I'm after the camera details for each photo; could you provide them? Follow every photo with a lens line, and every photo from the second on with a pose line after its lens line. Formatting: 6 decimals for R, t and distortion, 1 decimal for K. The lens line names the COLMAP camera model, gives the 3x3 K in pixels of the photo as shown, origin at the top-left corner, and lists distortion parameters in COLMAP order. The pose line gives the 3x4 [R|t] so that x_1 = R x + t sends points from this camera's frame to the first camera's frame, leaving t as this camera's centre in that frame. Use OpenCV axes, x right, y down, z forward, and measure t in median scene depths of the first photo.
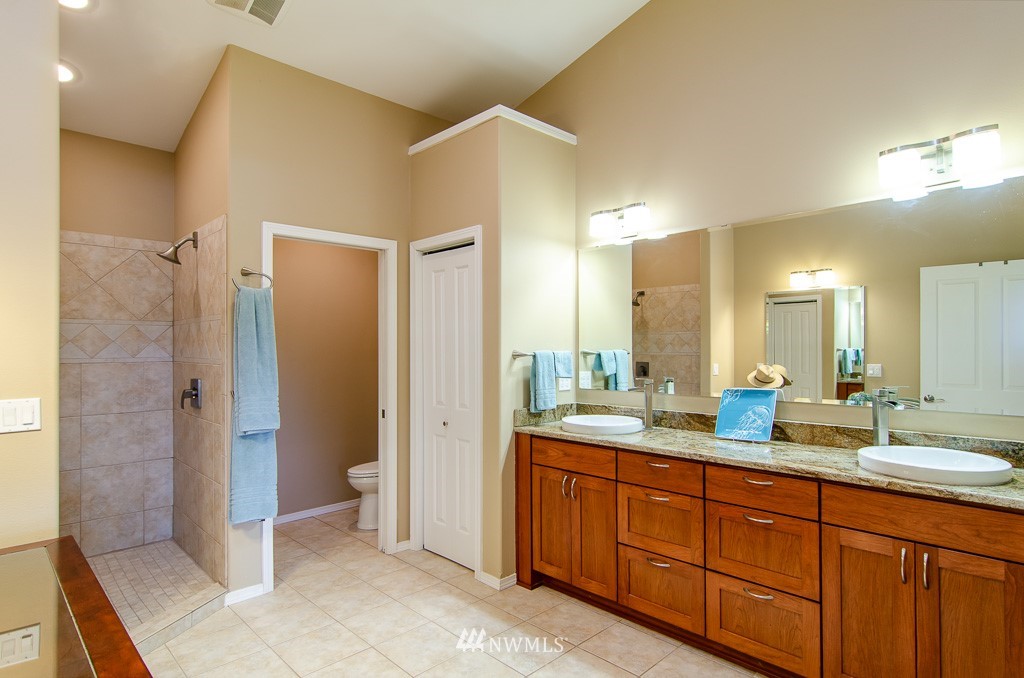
lens RADIAL K [[545.0, 0, 514.9], [0, 545.0, 340.8], [0, 0, 1]] dist [0.001089, 0.000151]
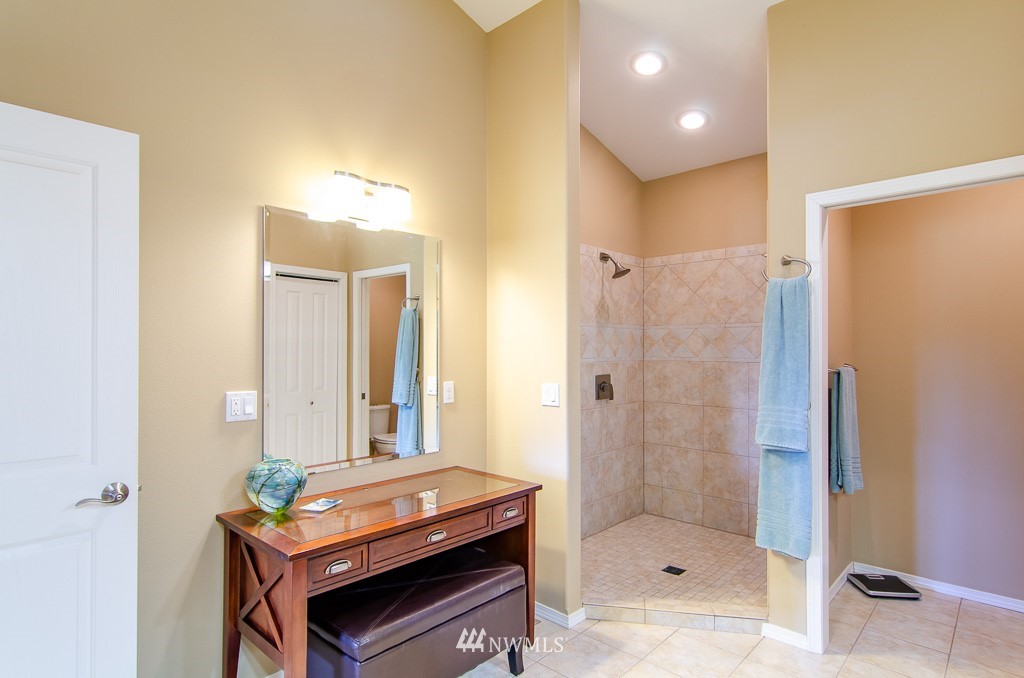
lens RADIAL K [[545.0, 0, 514.8], [0, 545.0, 345.5], [0, 0, 1]] dist [0.001089, 0.000151]
pose [[0.048444, -0.003149, -0.998821, 0.337324], [0.007117, 0.999971, -0.002807, 0.007034], [0.998801, -0.006972, 0.048465, 0.528512]]
